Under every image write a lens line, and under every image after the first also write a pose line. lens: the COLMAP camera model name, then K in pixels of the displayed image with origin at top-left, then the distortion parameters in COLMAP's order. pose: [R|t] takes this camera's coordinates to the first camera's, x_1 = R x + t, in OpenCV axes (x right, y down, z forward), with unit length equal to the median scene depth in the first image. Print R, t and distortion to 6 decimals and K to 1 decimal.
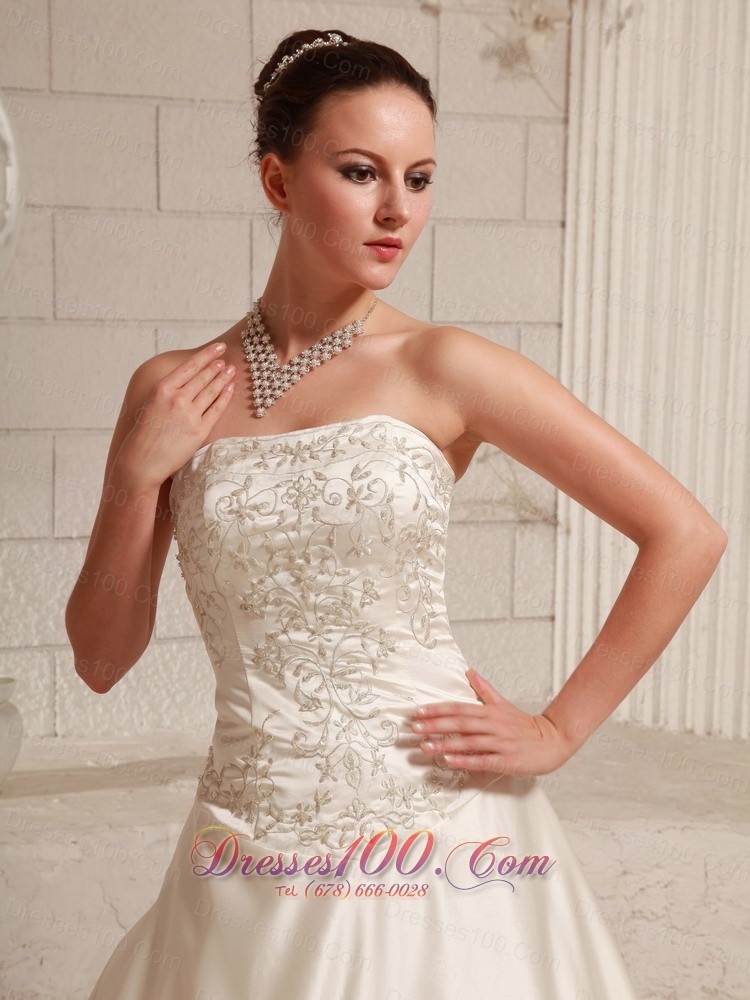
lens RADIAL K [[2193.4, 0, 380.6], [0, 2193.4, 528.2], [0, 0, 1]] dist [0.360925, 0.000000]
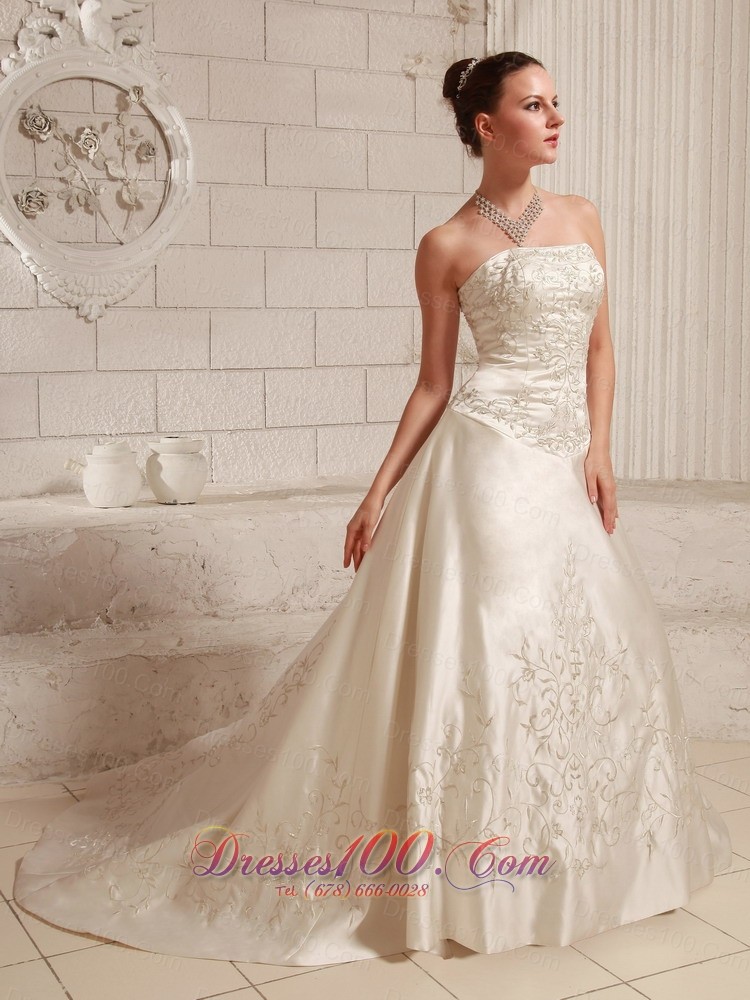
lens RADIAL K [[1435.6, 0, 364.7], [0, 1435.6, 424.7], [0, 0, 1]] dist [0.069918, 0.000000]
pose [[0.997332, -0.019240, 0.070422, -0.105515], [0.021303, 0.999362, -0.028665, 0.083453], [-0.069825, 0.030088, 0.997105, -0.152089]]
